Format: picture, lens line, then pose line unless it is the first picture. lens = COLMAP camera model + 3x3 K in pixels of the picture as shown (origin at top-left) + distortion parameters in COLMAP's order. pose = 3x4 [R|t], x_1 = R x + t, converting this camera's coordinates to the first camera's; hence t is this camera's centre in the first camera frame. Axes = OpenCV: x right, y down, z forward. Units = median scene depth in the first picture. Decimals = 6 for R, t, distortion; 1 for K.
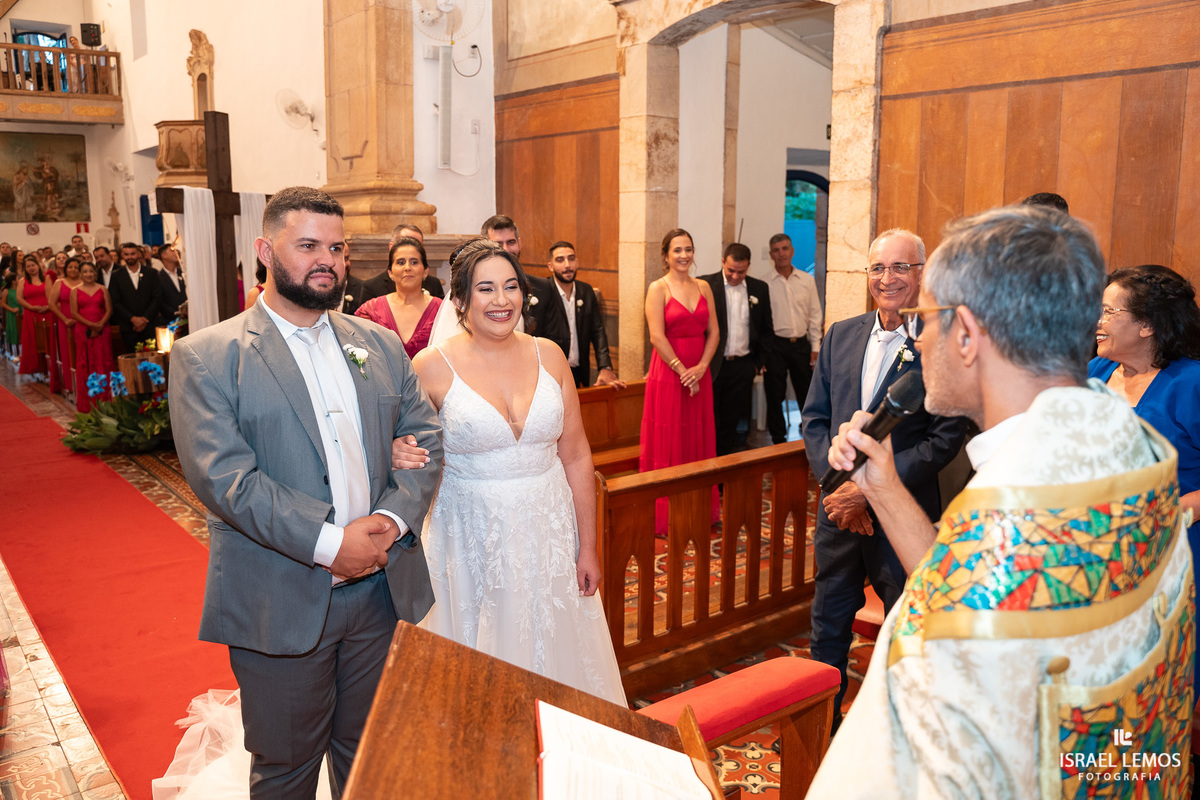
lens RADIAL K [[970.7, 0, 600.0], [0, 970.7, 400.0], [0, 0, 1]] dist [-0.119816, 0.092315]
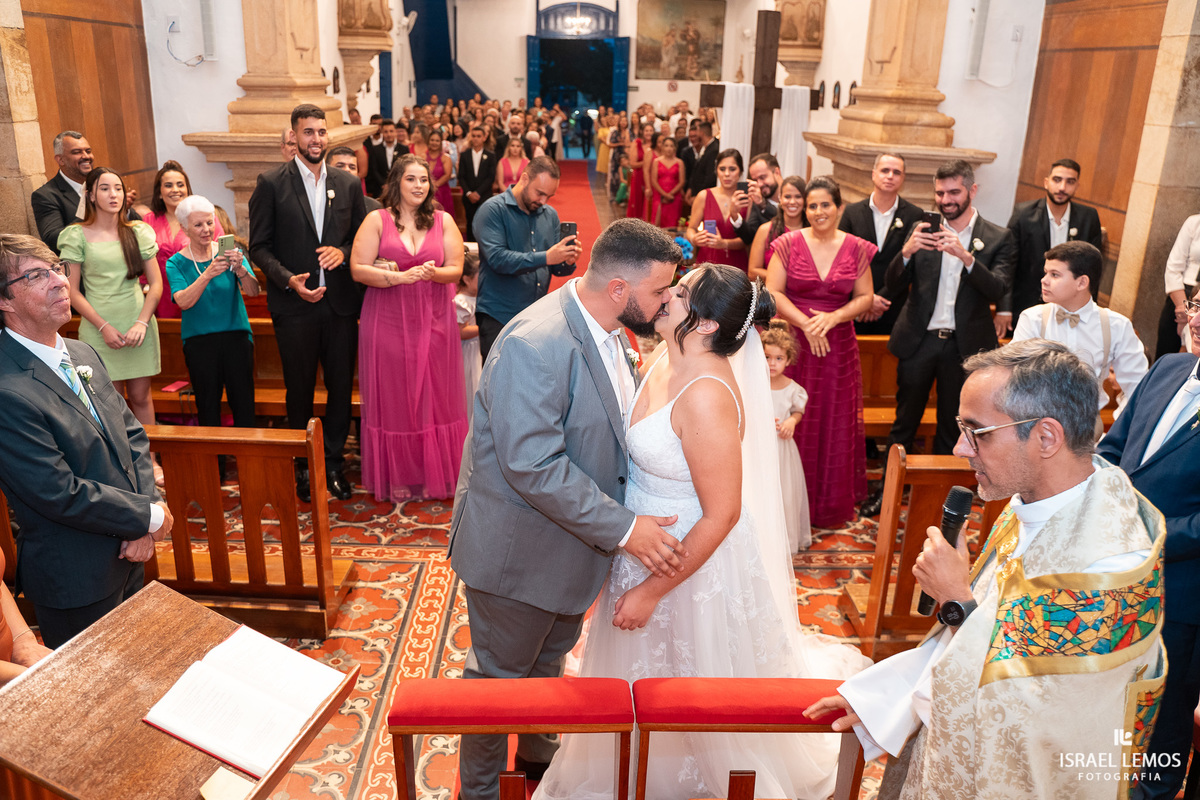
lens RADIAL K [[970.7, 0, 600.0], [0, 970.7, 400.0], [0, 0, 1]] dist [-0.119816, 0.092315]
pose [[0.801580, 0.215755, -0.557601, 0.135945], [-0.134528, 0.973789, 0.183402, -0.053164], [0.582556, -0.071999, 0.809596, 0.000433]]
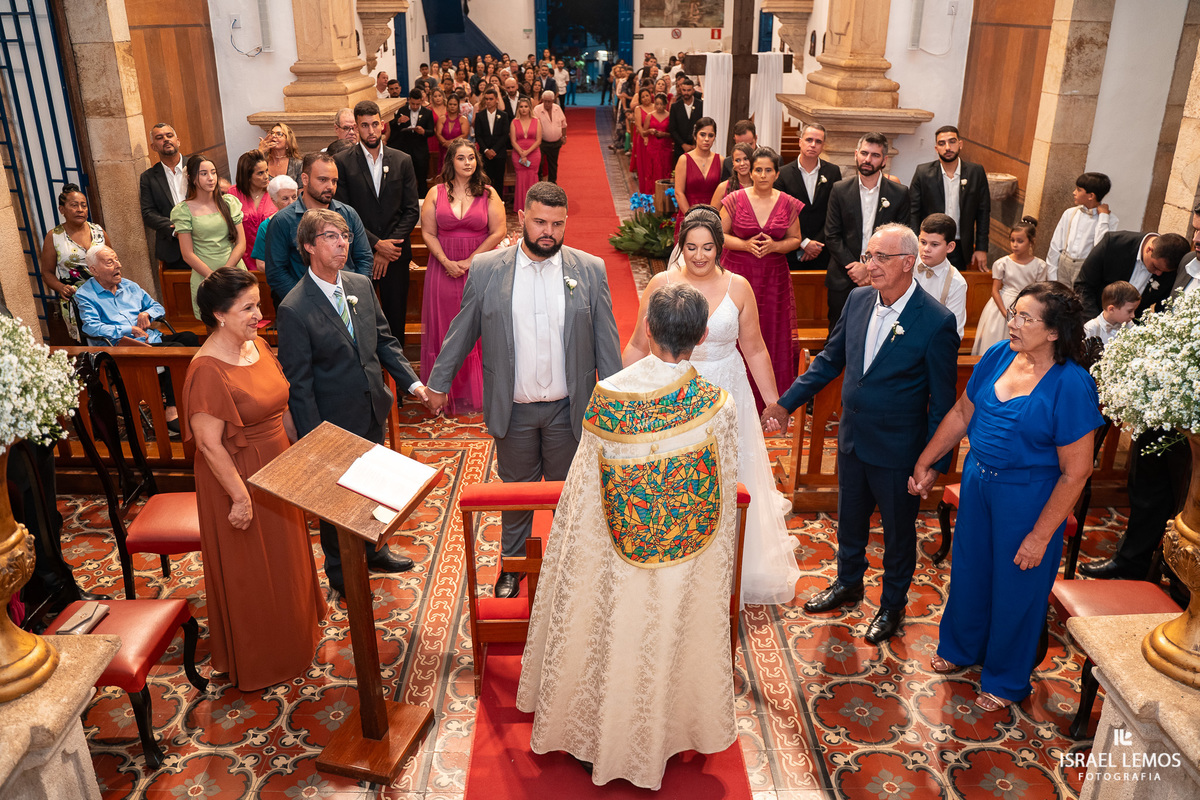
lens RADIAL K [[970.7, 0, 600.0], [0, 970.7, 400.0], [0, 0, 1]] dist [-0.119816, 0.092315]
pose [[0.796190, 0.232133, -0.558745, 0.260210], [-0.110061, 0.963633, 0.243513, -0.076298], [0.594953, -0.132387, 0.792783, -0.145931]]
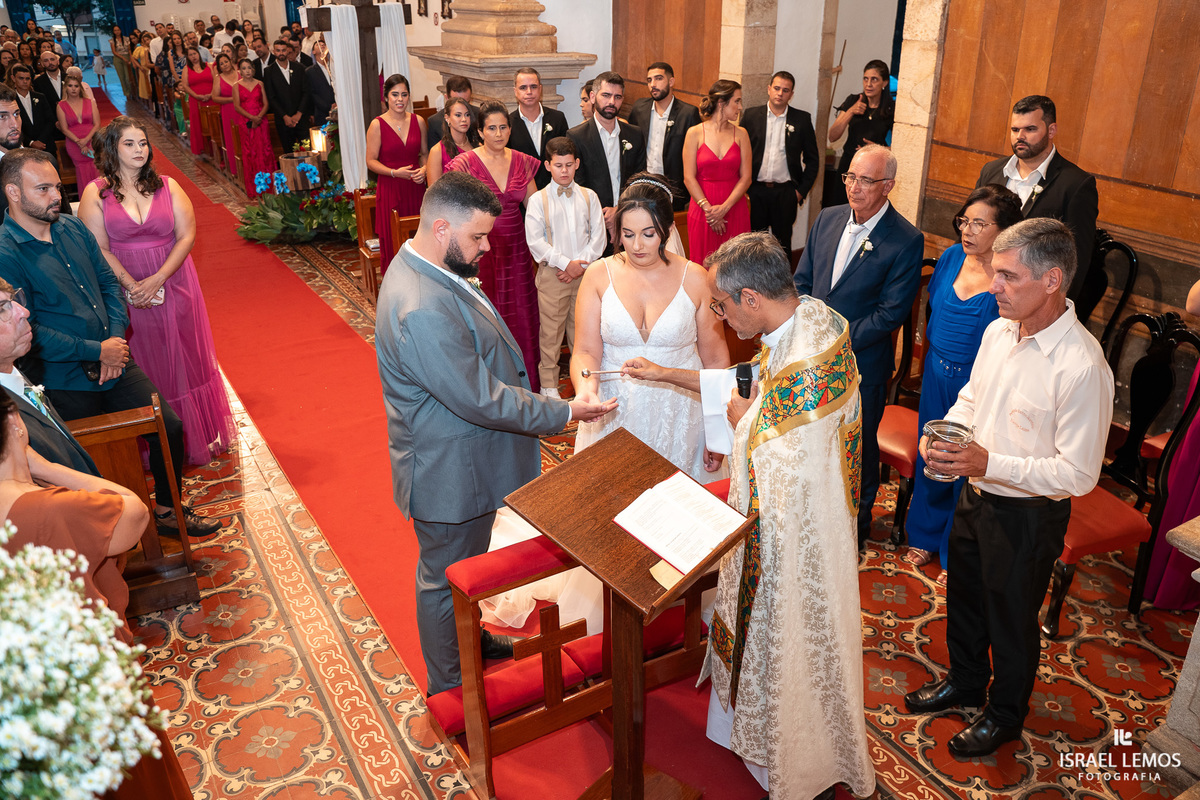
lens RADIAL K [[970.7, 0, 600.0], [0, 970.7, 400.0], [0, 0, 1]] dist [-0.119816, 0.092315]
pose [[0.989713, 0.059863, -0.129941, 0.043757], [-0.026242, 0.968803, 0.246440, -0.060032], [0.140640, -0.240495, 0.960407, -0.129561]]
